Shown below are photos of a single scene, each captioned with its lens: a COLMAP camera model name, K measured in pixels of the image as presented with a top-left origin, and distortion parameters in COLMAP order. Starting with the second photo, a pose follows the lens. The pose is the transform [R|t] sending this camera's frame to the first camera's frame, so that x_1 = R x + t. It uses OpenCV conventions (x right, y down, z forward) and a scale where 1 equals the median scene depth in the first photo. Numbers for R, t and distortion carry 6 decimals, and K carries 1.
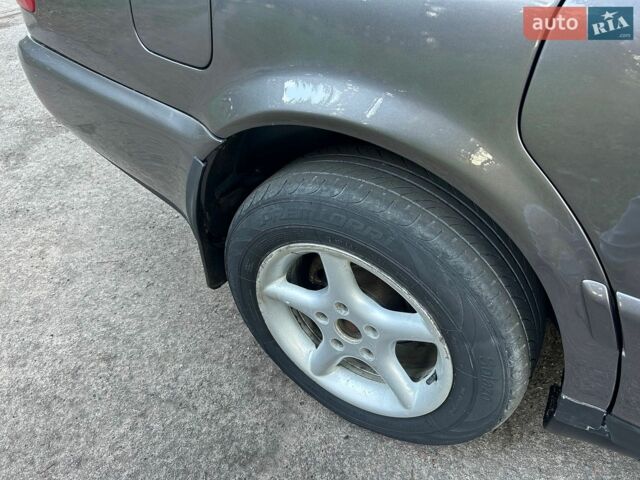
lens RADIAL K [[505.6, 0, 320.0], [0, 505.6, 240.0], [0, 0, 1]] dist [0.032557, 0.000000]
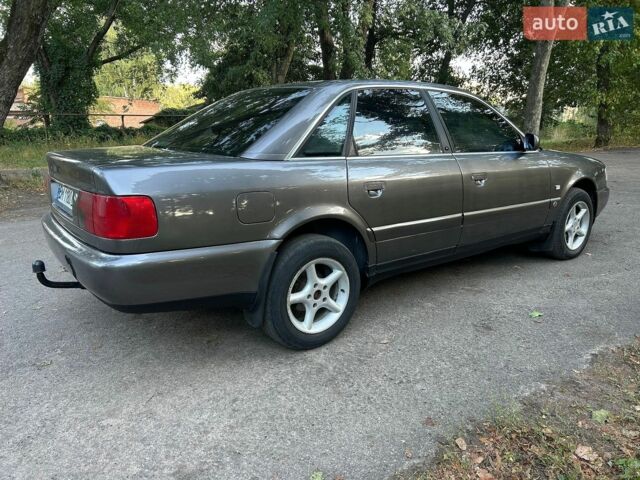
lens RADIAL K [[505.6, 0, 320.0], [0, 505.6, 240.0], [0, 0, 1]] dist [0.032557, 0.000000]
pose [[0.335892, -0.199704, 0.920486, -1.816112], [0.606086, 0.793893, -0.048927, 0.058161], [-0.720996, 0.574328, 0.387700, -0.201996]]
